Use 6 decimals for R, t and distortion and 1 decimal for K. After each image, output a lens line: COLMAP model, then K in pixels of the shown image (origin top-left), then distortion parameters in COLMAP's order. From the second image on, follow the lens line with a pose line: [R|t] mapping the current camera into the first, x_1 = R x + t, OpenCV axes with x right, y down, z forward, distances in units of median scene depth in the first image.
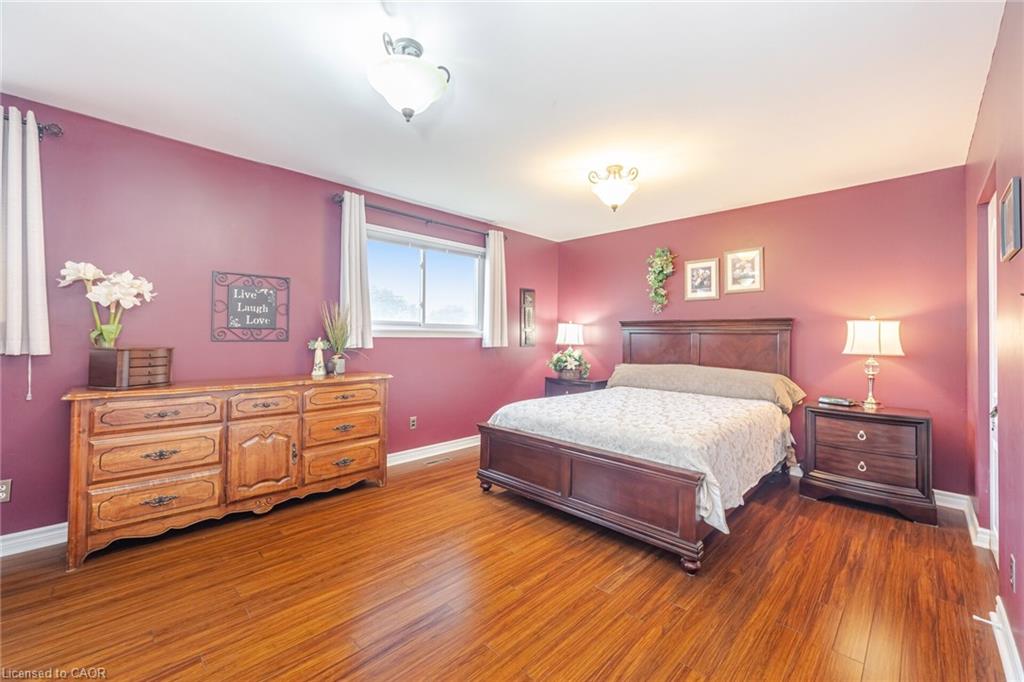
lens RADIAL K [[415.4, 0, 512.0], [0, 415.4, 341.0], [0, 0, 1]] dist [-0.000200, -0.000015]
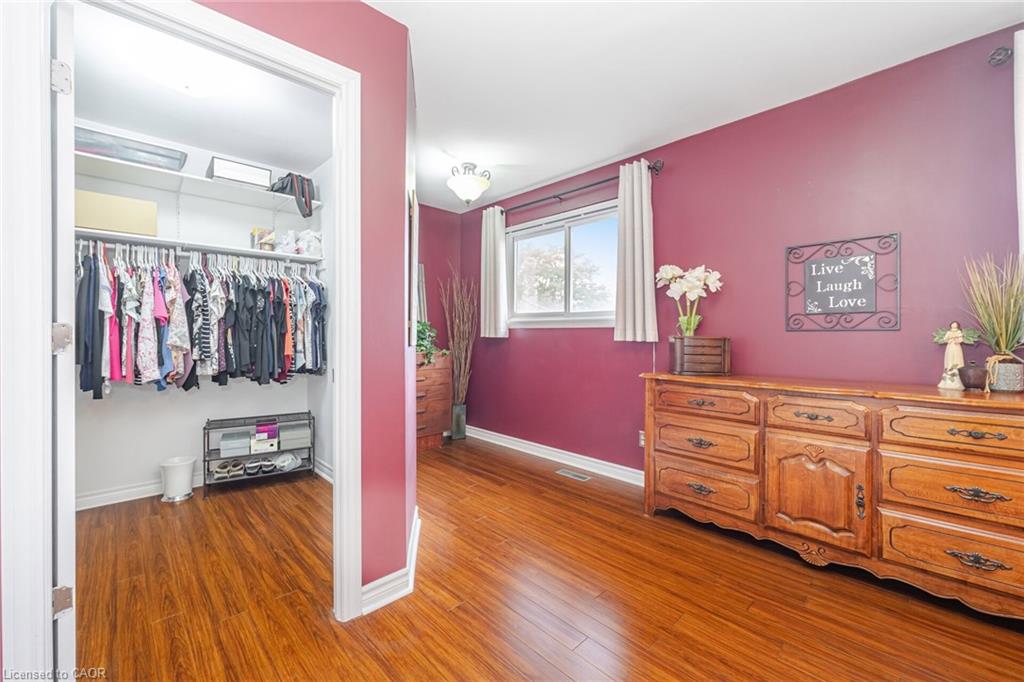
lens RADIAL K [[415.4, 0, 512.0], [0, 415.4, 341.0], [0, 0, 1]] dist [-0.000200, -0.000015]
pose [[-0.024550, 0.004215, -0.999690, 0.148006], [-0.010014, 0.999940, 0.004462, 0.024212], [0.999648, 0.010121, -0.024507, 0.498293]]
